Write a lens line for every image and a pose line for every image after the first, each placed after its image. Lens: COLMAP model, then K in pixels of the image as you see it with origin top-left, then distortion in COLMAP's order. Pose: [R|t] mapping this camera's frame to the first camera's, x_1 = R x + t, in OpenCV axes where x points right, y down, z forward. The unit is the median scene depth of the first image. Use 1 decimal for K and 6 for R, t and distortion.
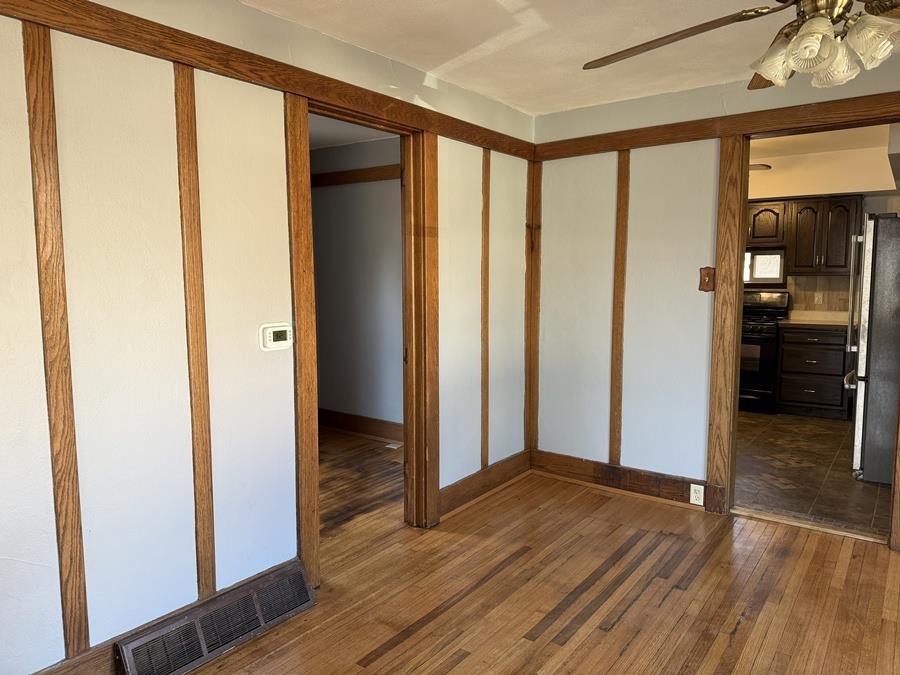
lens RADIAL K [[633.9, 0, 448.0], [0, 633.9, 345.2], [0, 0, 1]] dist [0.034939, -0.043021]
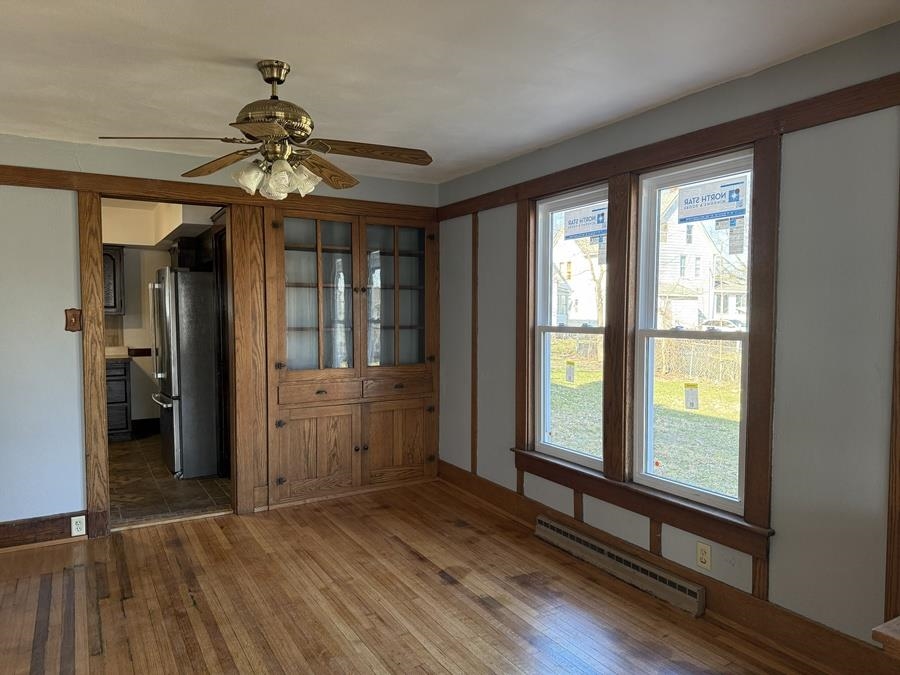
lens RADIAL K [[633.9, 0, 448.0], [0, 633.9, 345.2], [0, 0, 1]] dist [0.034939, -0.043021]
pose [[0.394405, -0.044476, 0.917860, -0.333434], [0.098047, 0.995163, 0.006091, -0.007016], [-0.913691, 0.087591, 0.396858, 0.009038]]
